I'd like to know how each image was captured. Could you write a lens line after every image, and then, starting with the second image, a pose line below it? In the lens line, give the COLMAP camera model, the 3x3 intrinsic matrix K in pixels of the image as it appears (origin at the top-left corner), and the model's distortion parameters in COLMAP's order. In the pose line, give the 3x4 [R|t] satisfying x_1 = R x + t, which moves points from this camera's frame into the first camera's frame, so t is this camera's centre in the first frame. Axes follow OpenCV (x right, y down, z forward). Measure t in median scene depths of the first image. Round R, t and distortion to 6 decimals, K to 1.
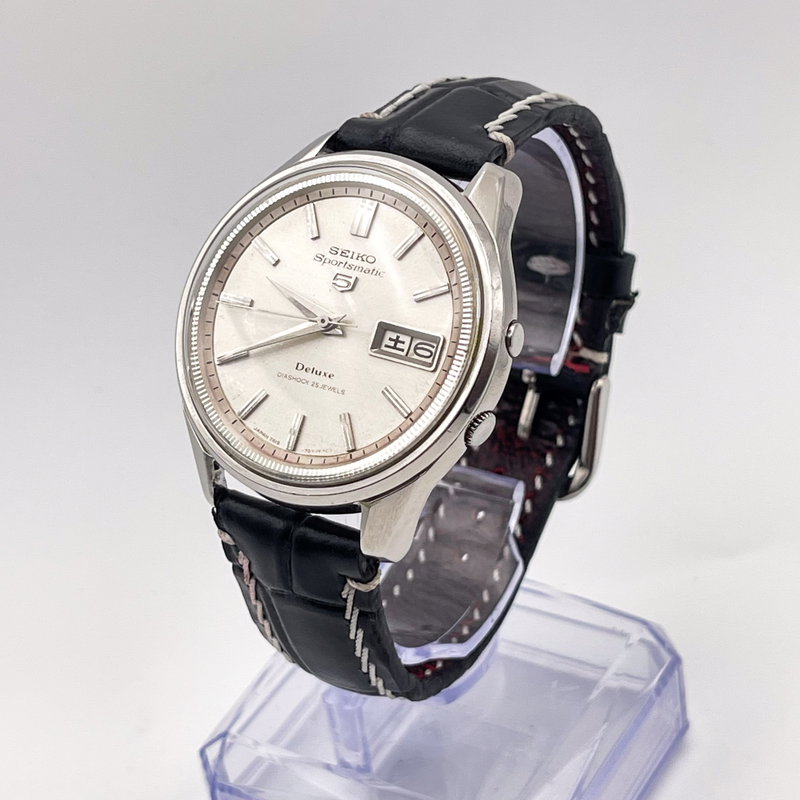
lens RADIAL K [[1908.5, 0, 402.0], [0, 1908.5, 407.1], [0, 0, 1]] dist [0.536422, 0.000000]
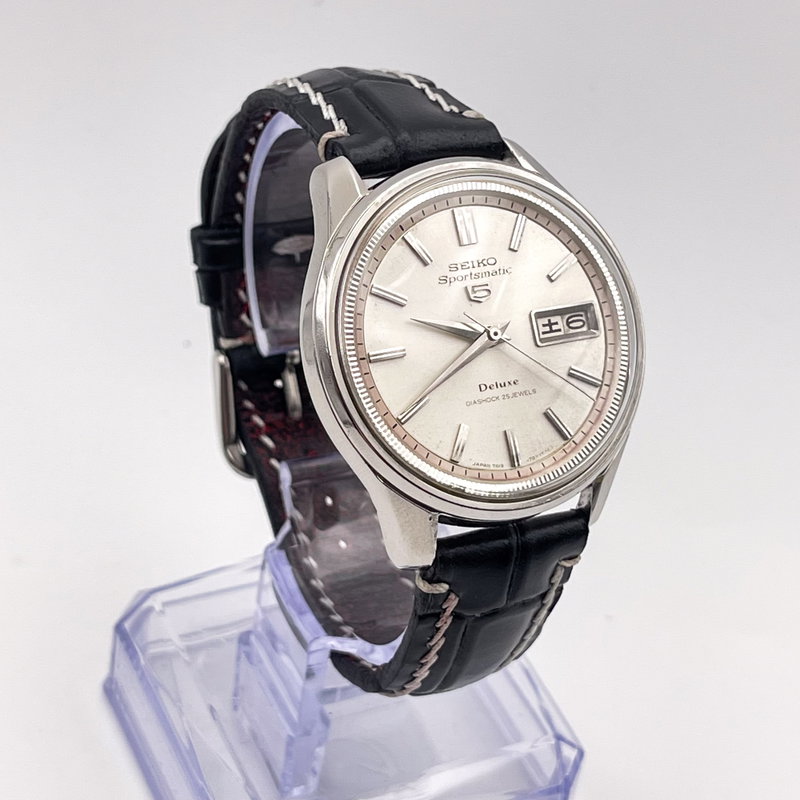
lens RADIAL K [[1908.5, 0, 400.4], [0, 1908.5, 400.8], [0, 0, 1]] dist [0.536422, 0.000000]
pose [[0.461973, -0.372319, 0.804960, -0.826838], [0.310771, 0.918028, 0.246263, -0.257708], [-0.830664, 0.136391, 0.539810, 0.482413]]
